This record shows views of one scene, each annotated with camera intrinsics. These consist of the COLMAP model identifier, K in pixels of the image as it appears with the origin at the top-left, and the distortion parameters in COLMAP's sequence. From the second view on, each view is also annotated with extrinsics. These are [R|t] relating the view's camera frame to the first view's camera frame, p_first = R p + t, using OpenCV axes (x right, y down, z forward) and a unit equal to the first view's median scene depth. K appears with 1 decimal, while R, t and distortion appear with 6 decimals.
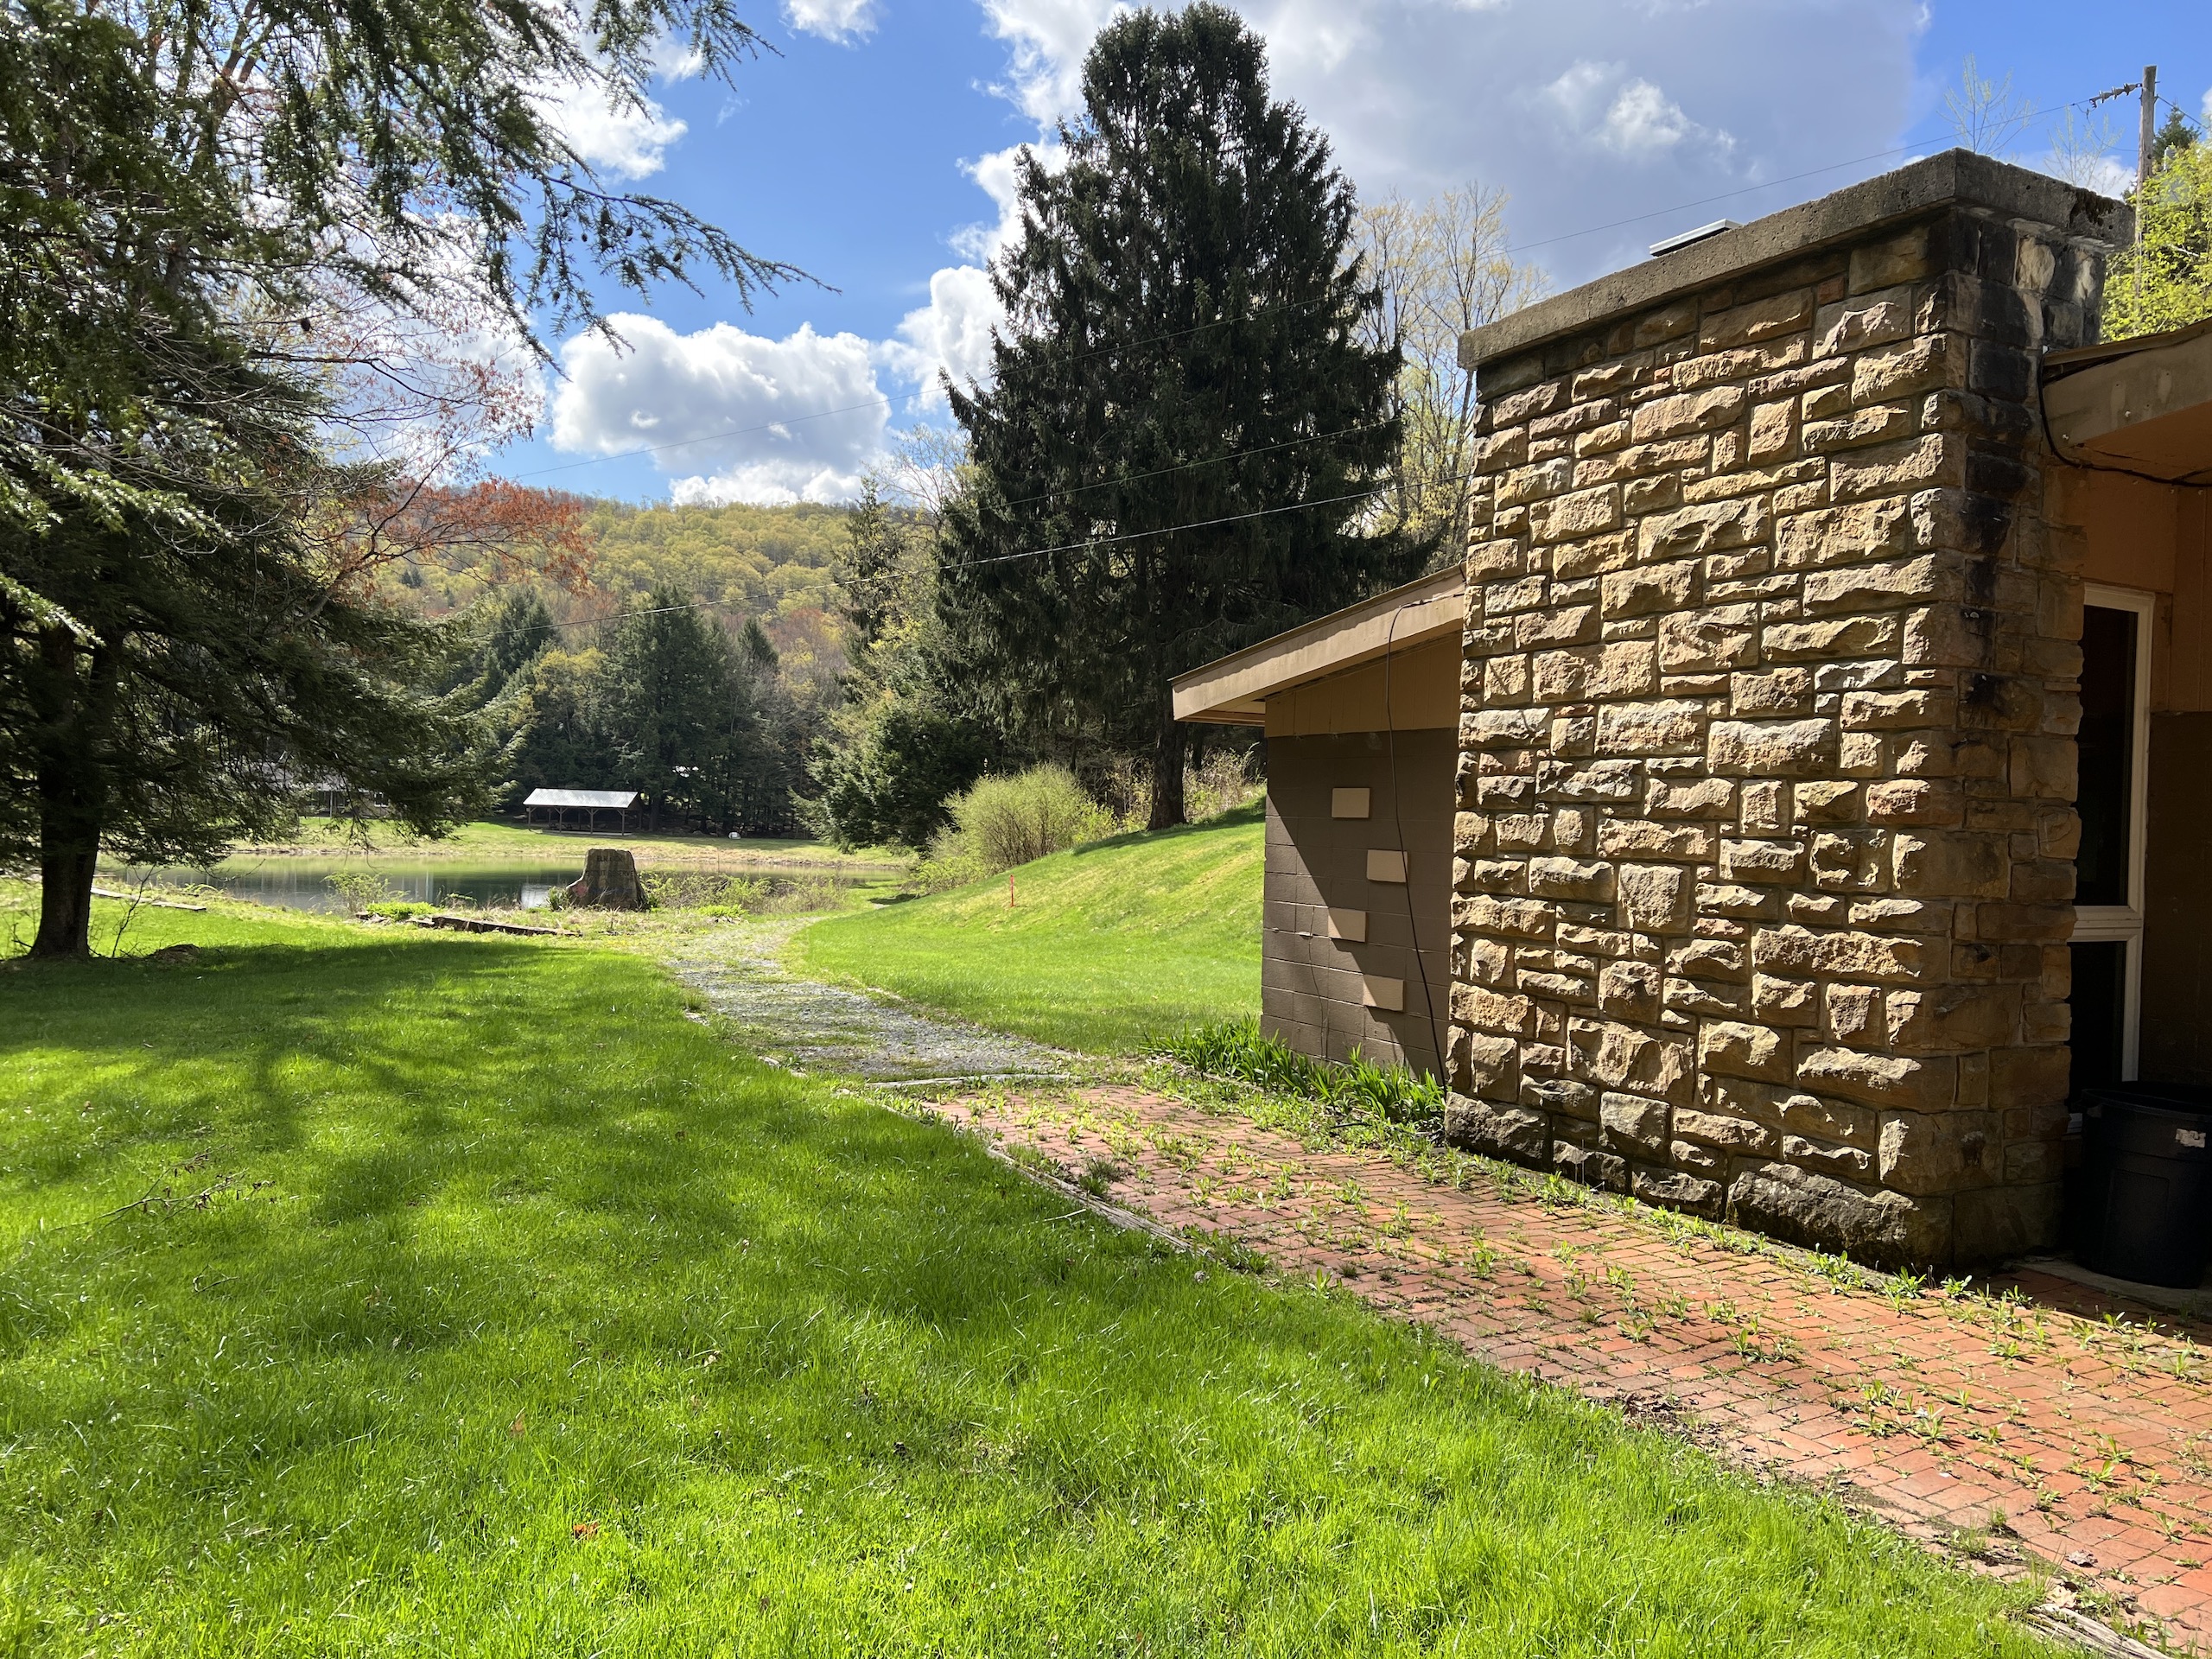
lens RADIAL K [[1663.8, 0, 1109.5], [0, 1663.8, 819.6], [0, 0, 1]] dist [0.081389, -0.083219]
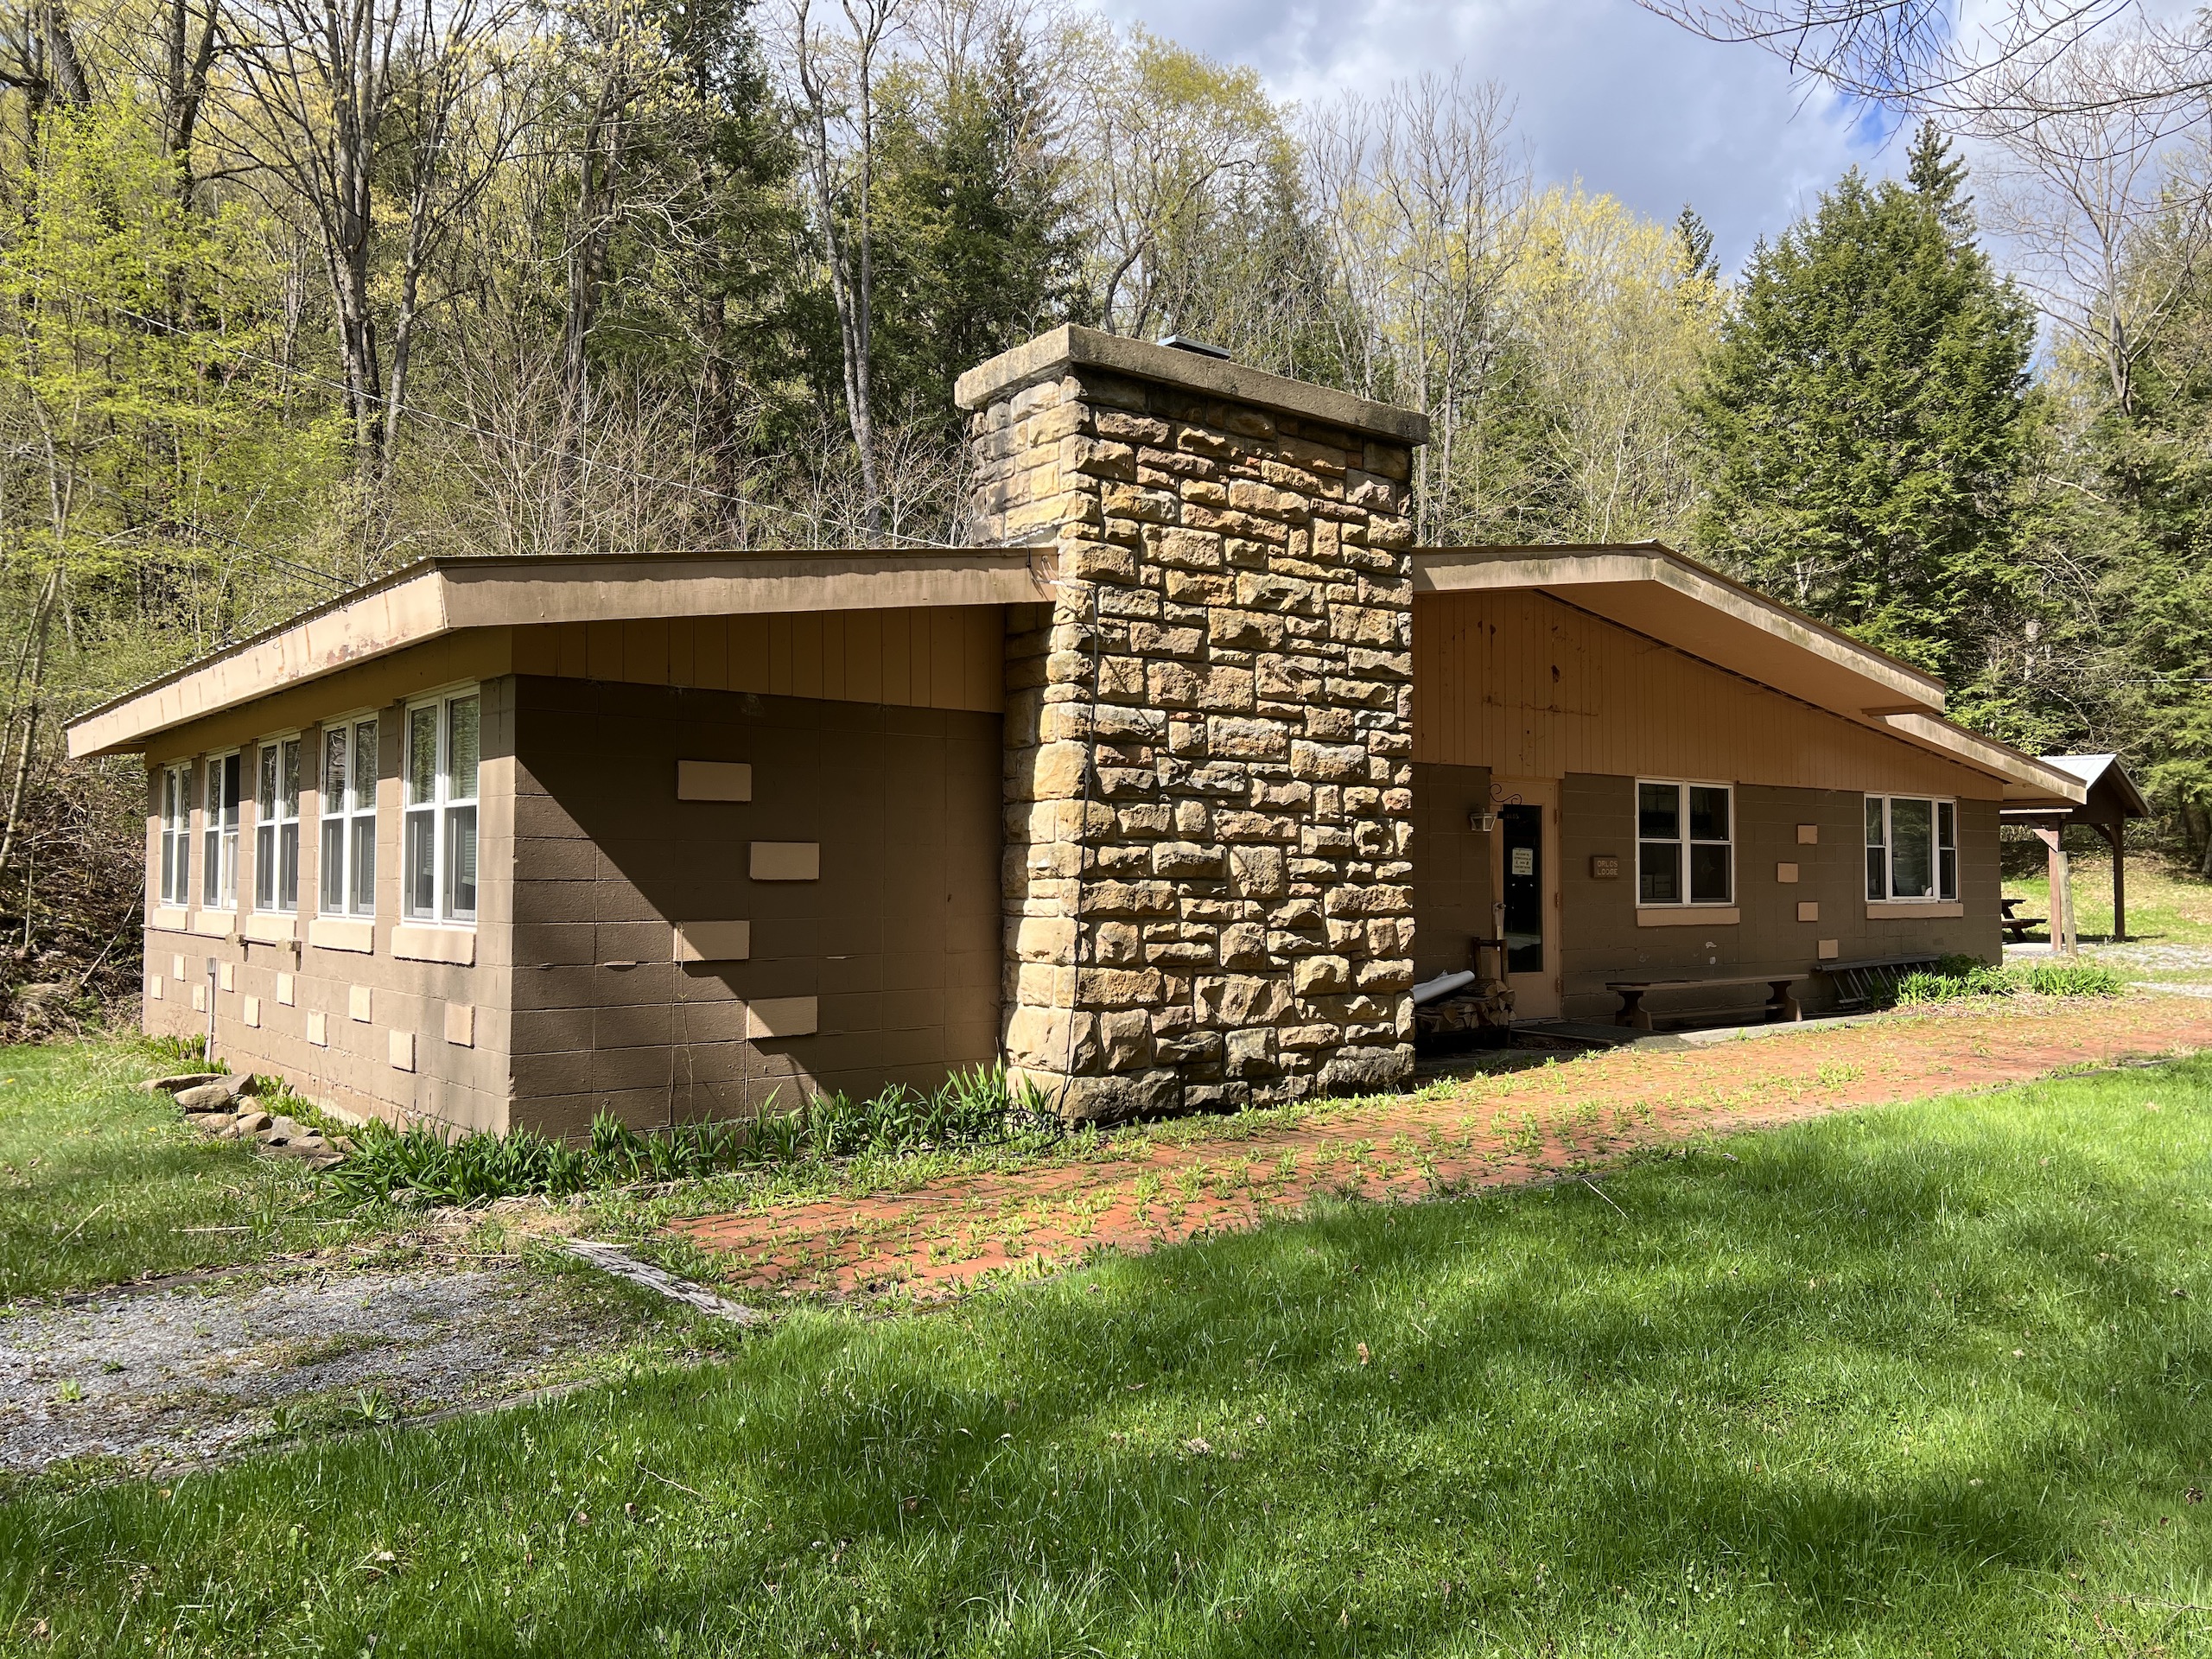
lens RADIAL K [[1663.8, 0, 1105.2], [0, 1663.8, 830.4], [0, 0, 1]] dist [0.081389, -0.083219]
pose [[-0.170665, -0.004805, 0.985317, -0.915961], [-0.008099, 0.999961, 0.003473, 0.011527], [-0.985296, -0.007387, -0.170697, 1.340468]]
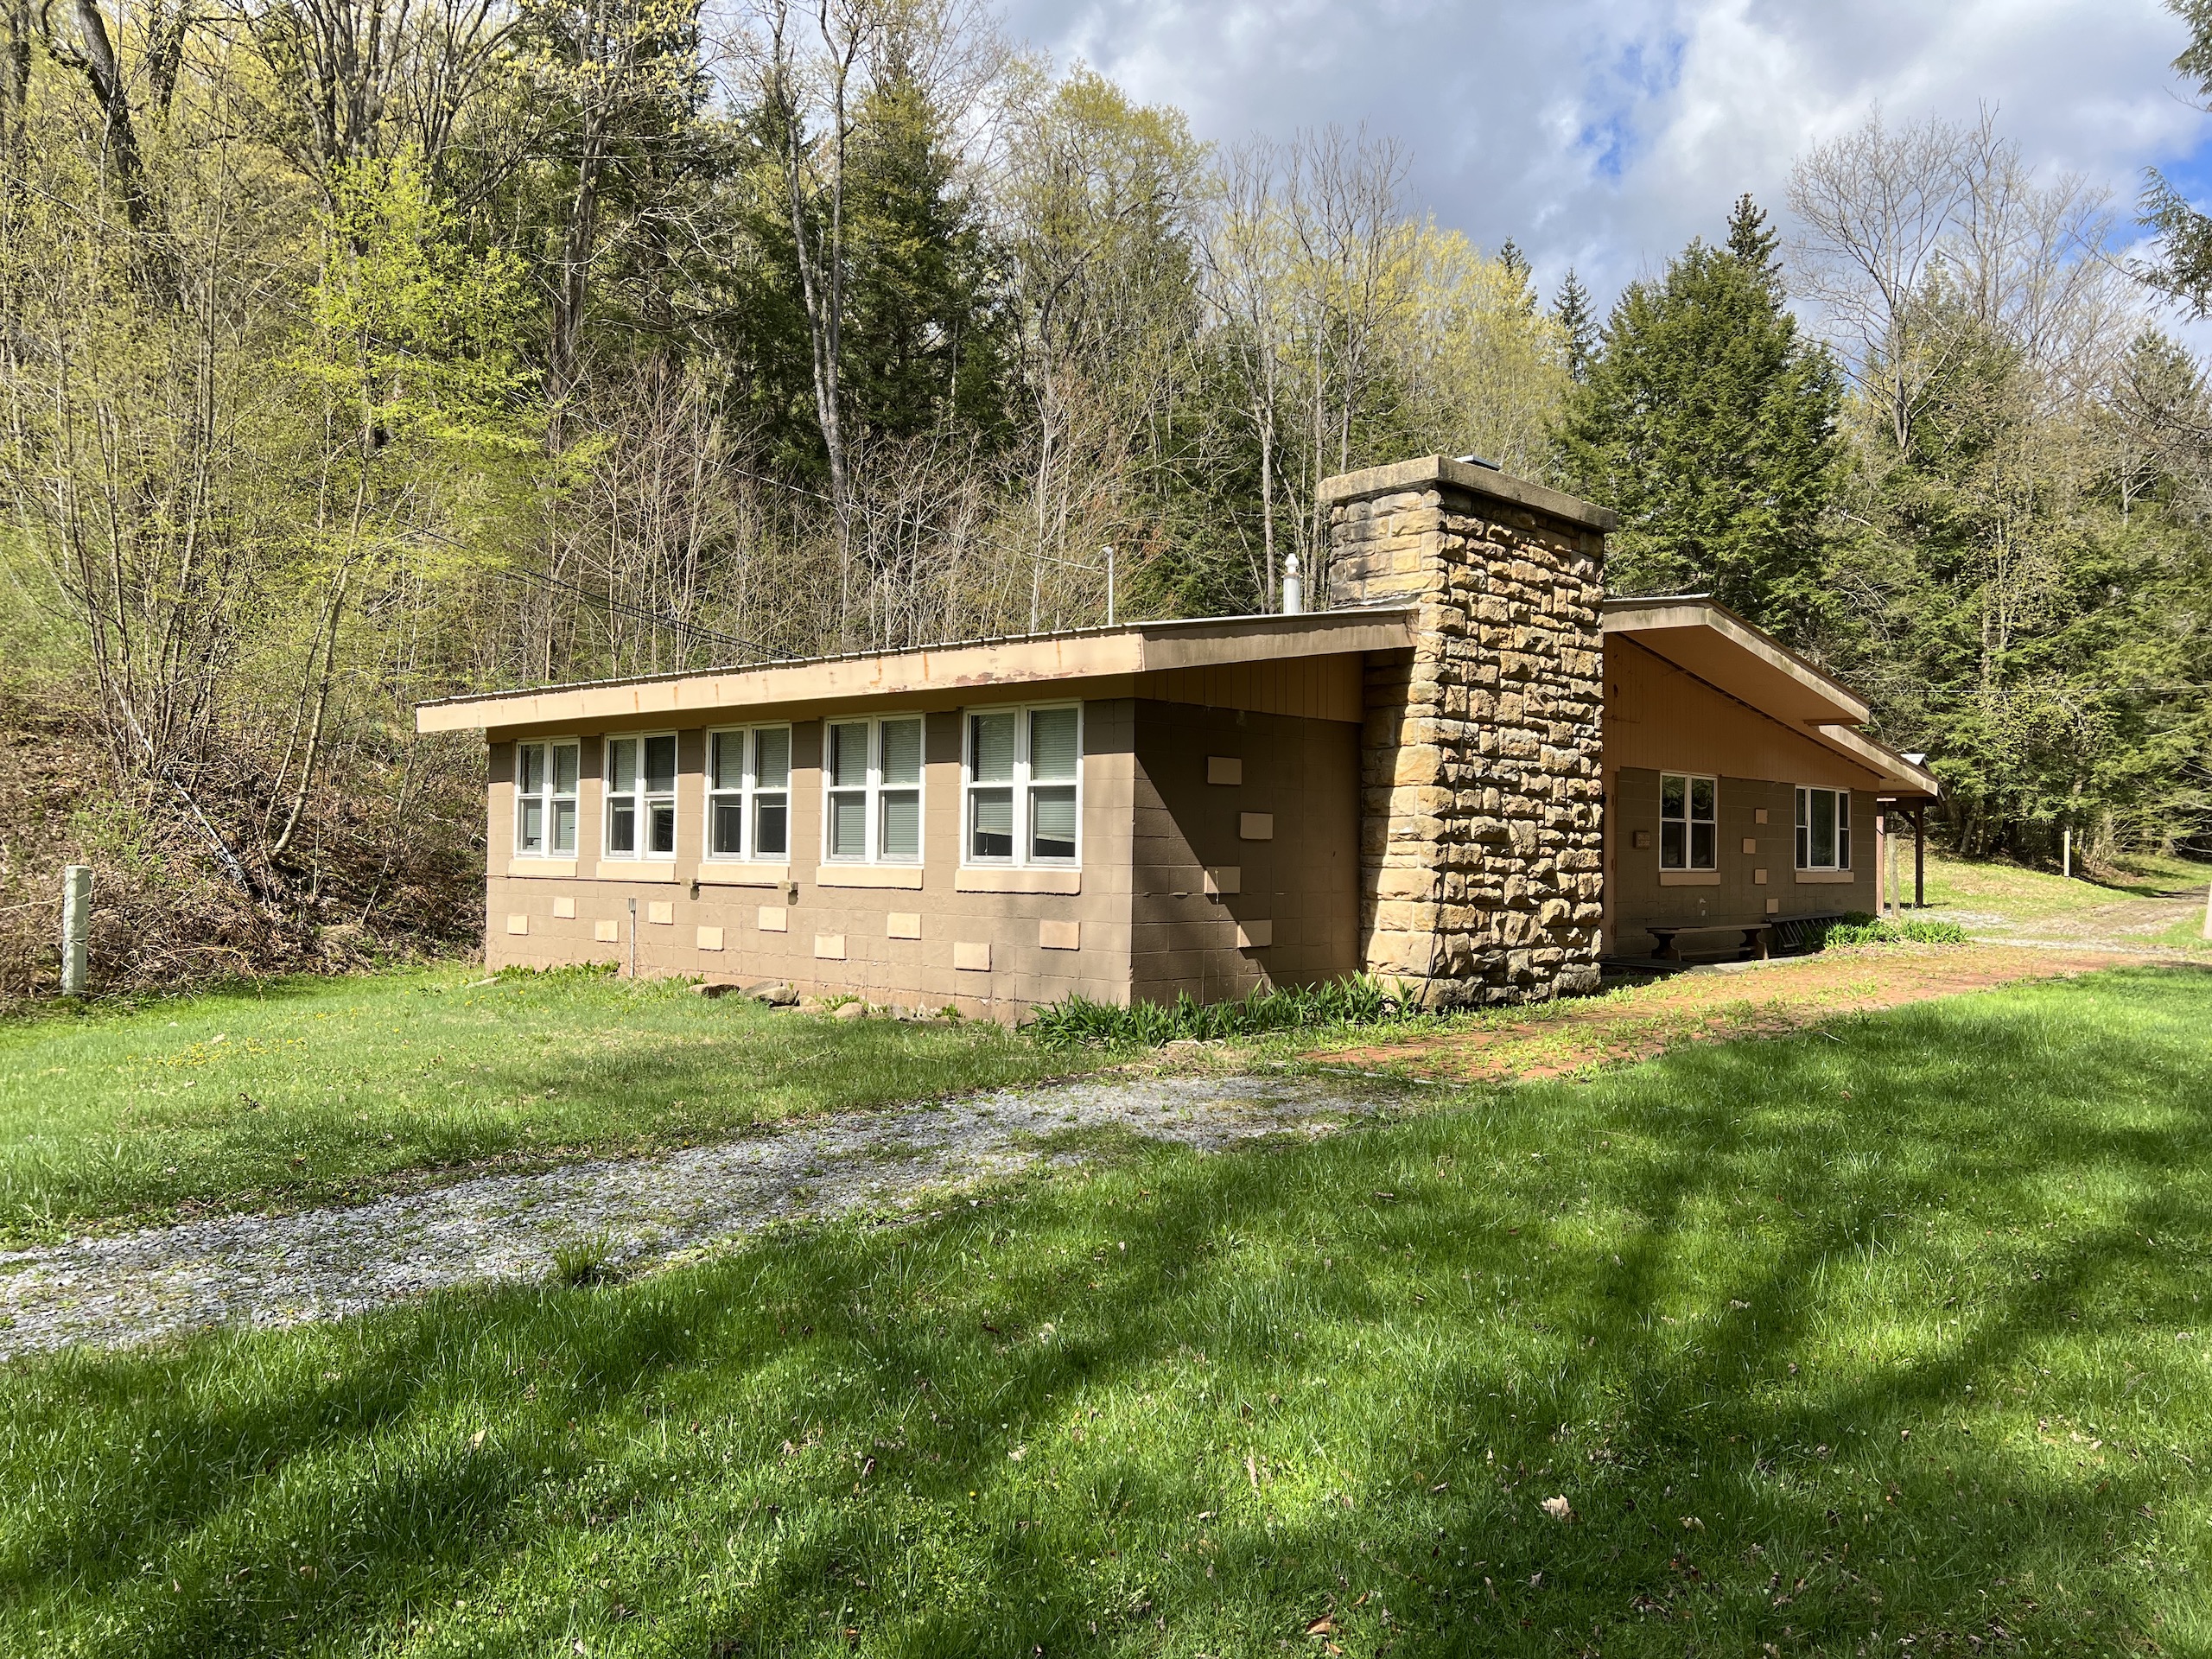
lens RADIAL K [[1663.8, 0, 1114.3], [0, 1663.8, 830.4], [0, 0, 1]] dist [0.081389, -0.083219]
pose [[-0.311360, -0.023229, 0.950008, -1.259357], [-0.023101, 0.999591, 0.016871, 0.017867], [-0.950011, -0.016693, -0.311769, 1.993385]]
